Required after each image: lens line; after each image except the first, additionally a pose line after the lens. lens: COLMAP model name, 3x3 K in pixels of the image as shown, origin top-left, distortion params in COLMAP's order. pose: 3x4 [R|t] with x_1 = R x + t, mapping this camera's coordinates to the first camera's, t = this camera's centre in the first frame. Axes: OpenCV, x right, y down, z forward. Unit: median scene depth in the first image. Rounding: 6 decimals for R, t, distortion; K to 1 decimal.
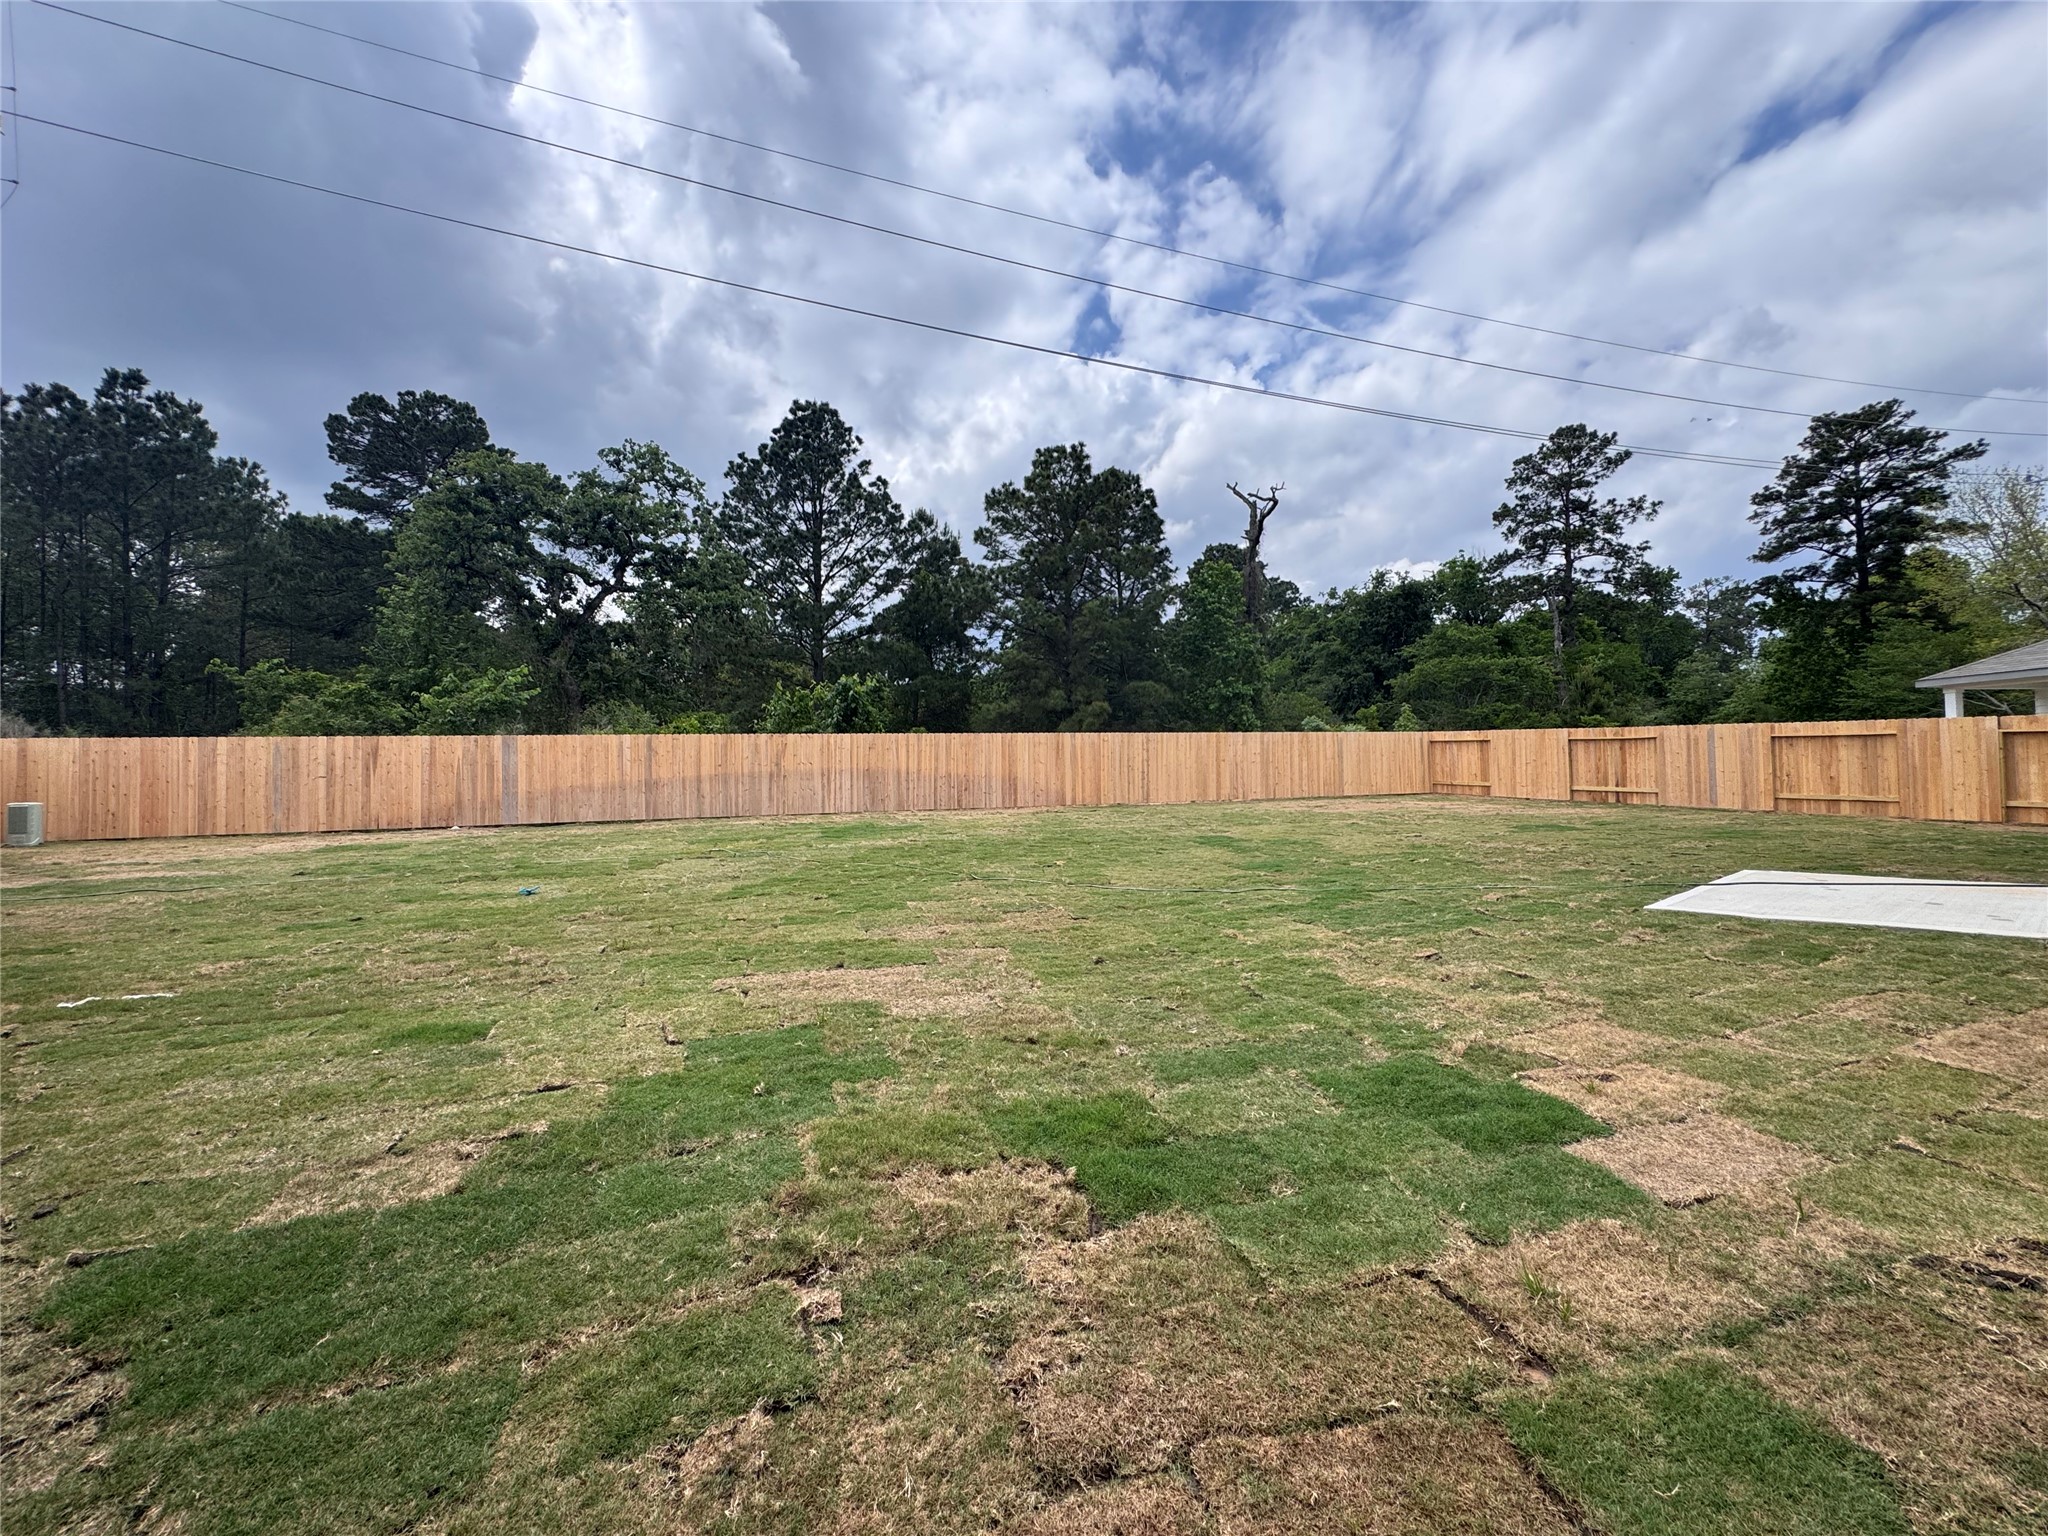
lens RADIAL K [[856.0, 0, 1024.0], [0, 856.0, 768.0], [0, 0, 1]] dist [-0.000202, 0.000130]
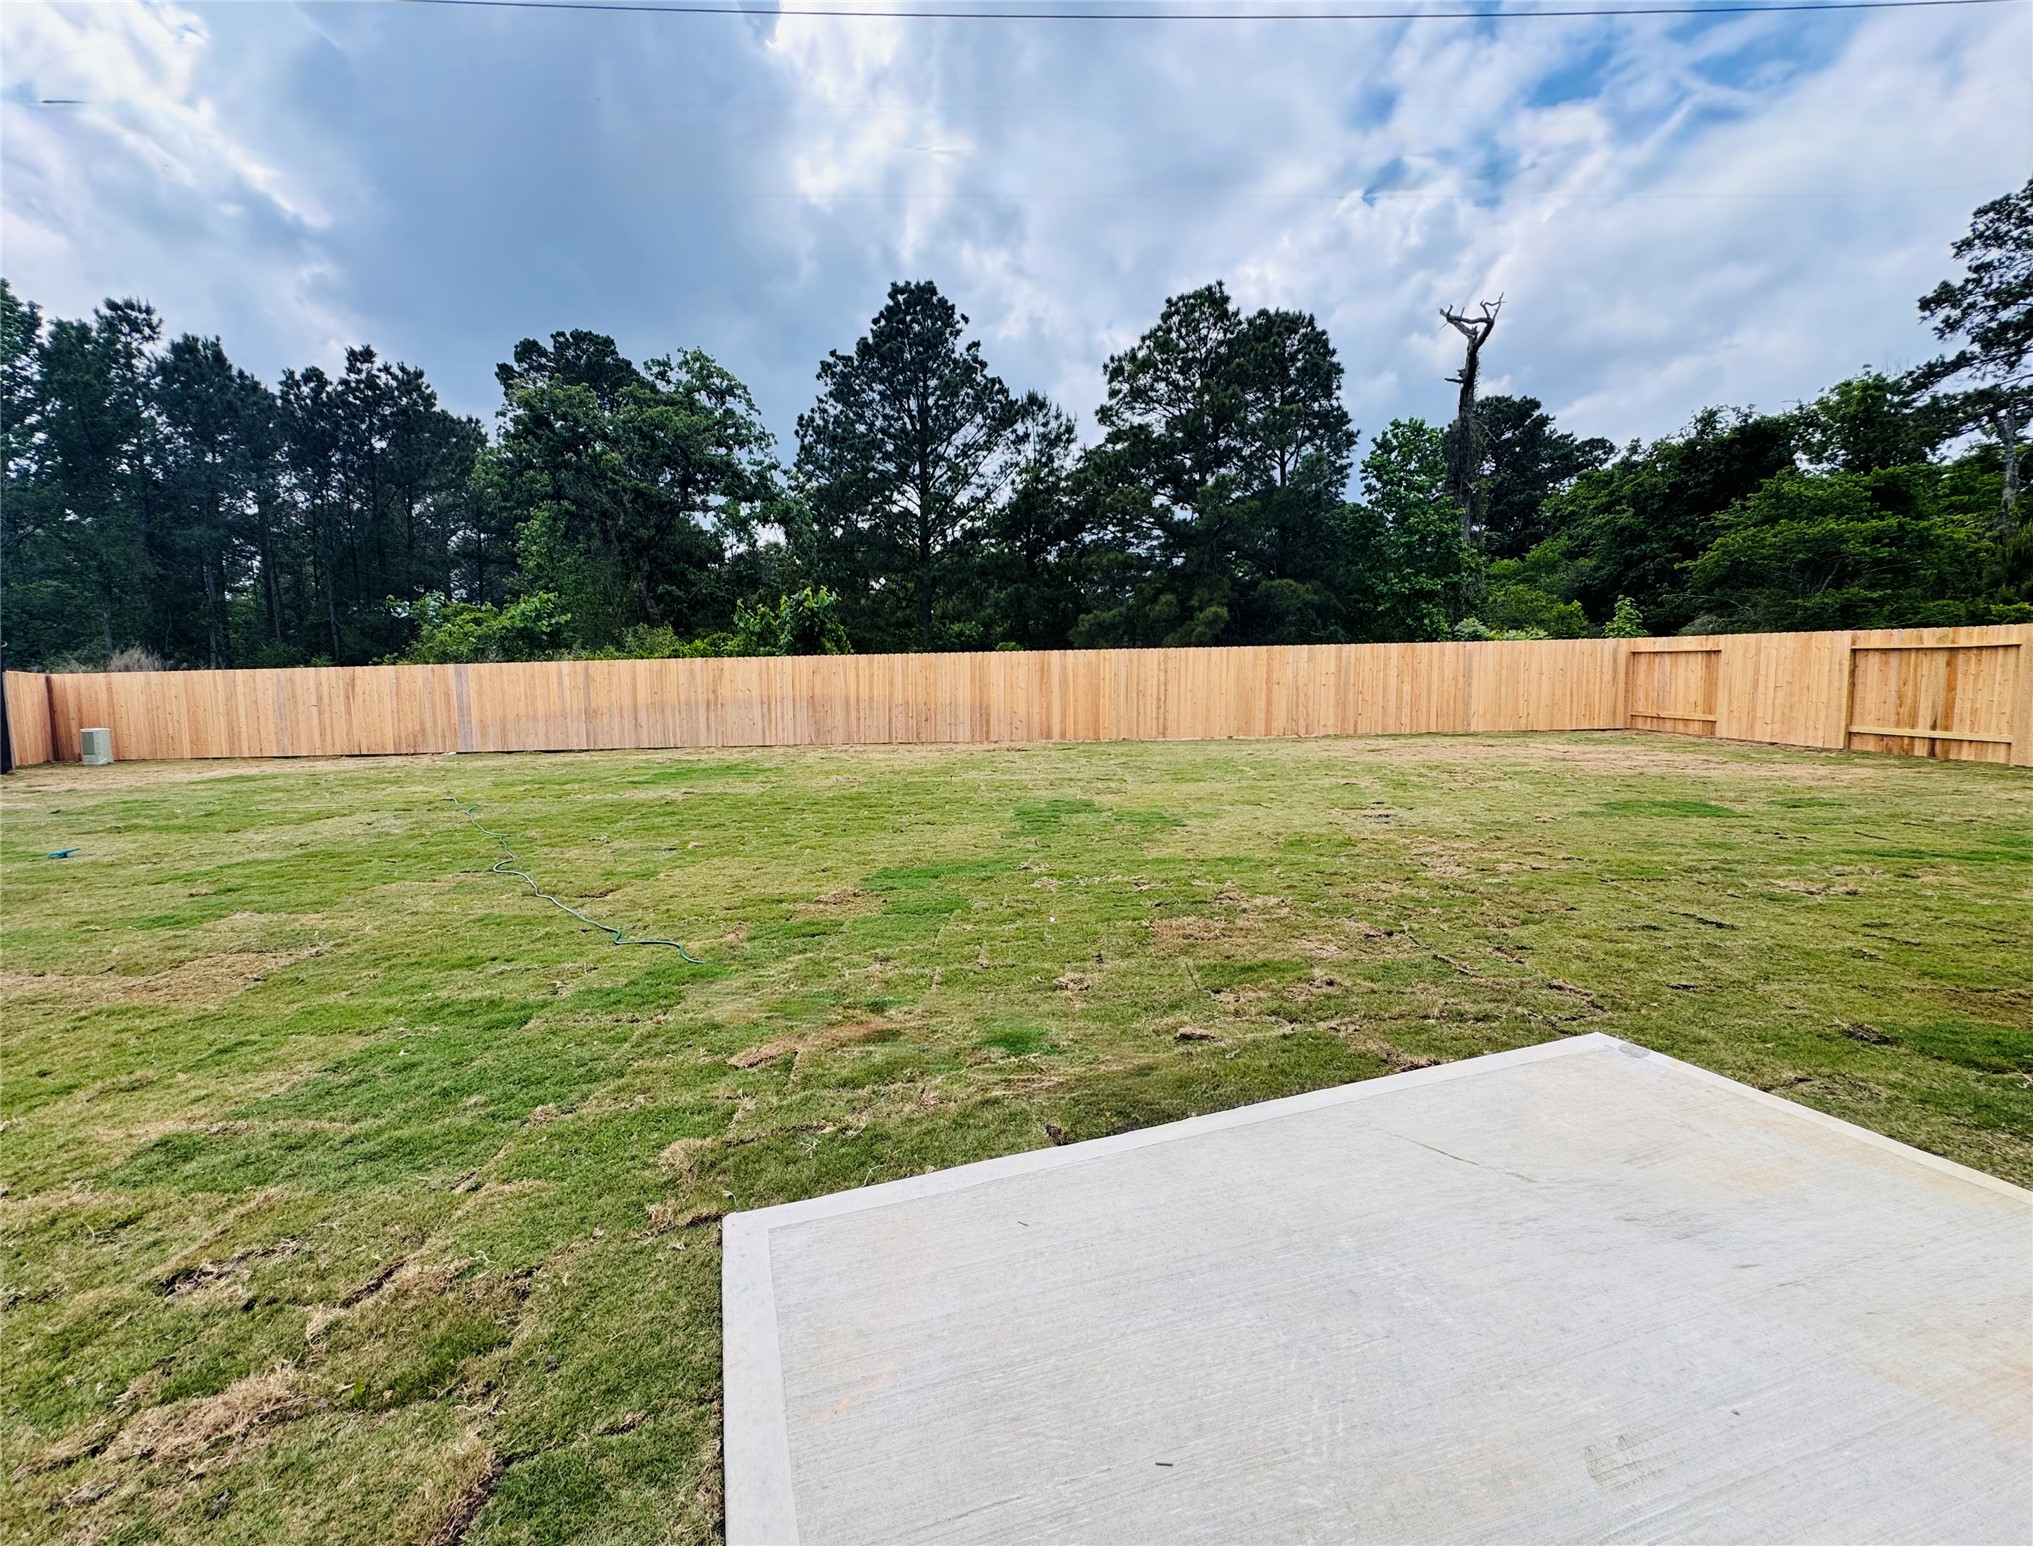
lens RADIAL K [[846.6, 0, 1016.5], [0, 846.6, 773.0], [0, 0, 1]] dist [-0.000503, 0.000305]
pose [[0.938768, 0.034644, -0.342804, 0.193227], [0.004341, 0.993664, 0.112311, -0.010499], [0.344522, -0.106922, 0.932669, 0.152561]]
